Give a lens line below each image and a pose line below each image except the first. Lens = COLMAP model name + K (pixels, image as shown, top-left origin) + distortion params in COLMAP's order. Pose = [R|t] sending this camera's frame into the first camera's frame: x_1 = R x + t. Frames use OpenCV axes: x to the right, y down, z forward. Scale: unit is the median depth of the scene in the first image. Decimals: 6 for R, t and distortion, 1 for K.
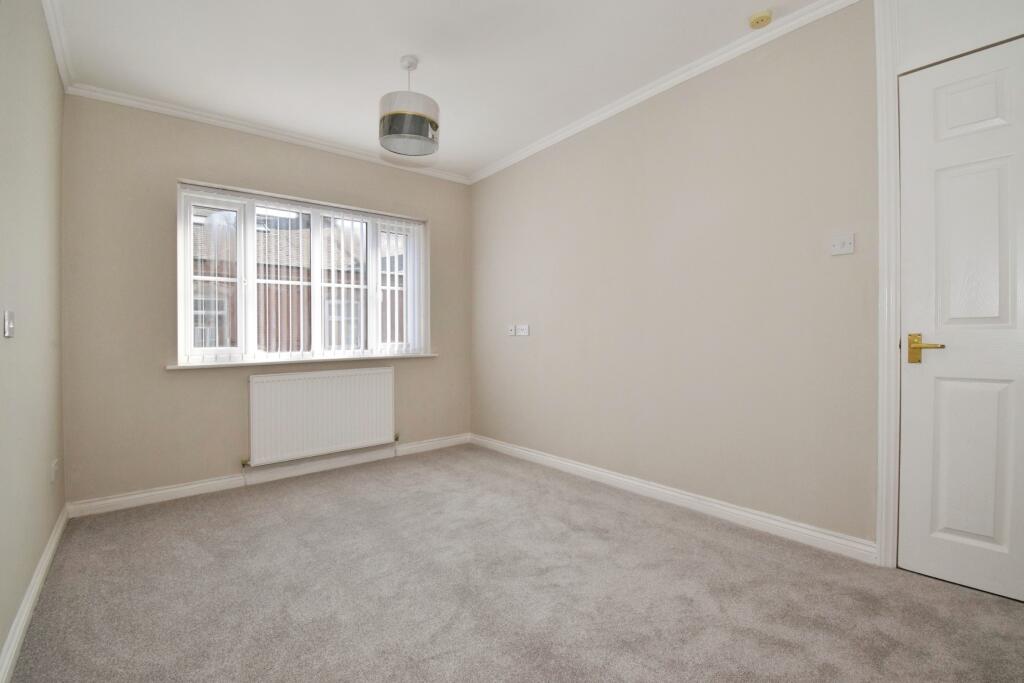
lens RADIAL K [[442.9, 0, 513.1], [0, 442.9, 338.5], [0, 0, 1]] dist [0.000978, -0.017543]
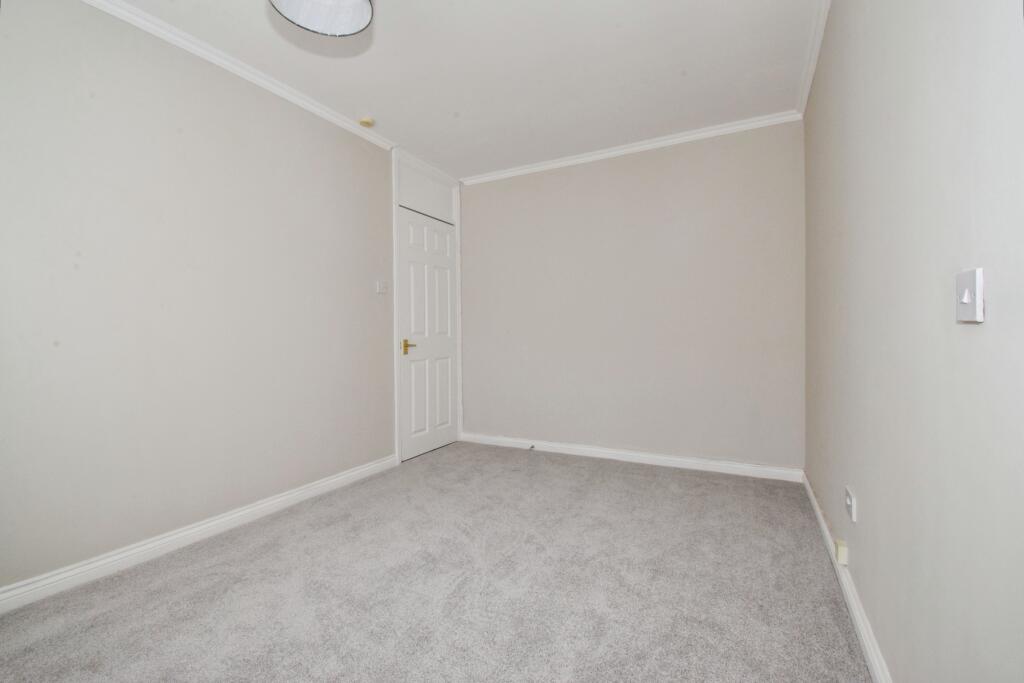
lens RADIAL K [[442.9, 0, 513.1], [0, 442.9, 338.5], [0, 0, 1]] dist [0.000978, -0.017543]
pose [[-0.376260, 0.003772, 0.926506, -0.602201], [0.015235, 0.999882, 0.002116, -0.006333], [-0.926389, 0.014912, -0.376273, 0.693180]]
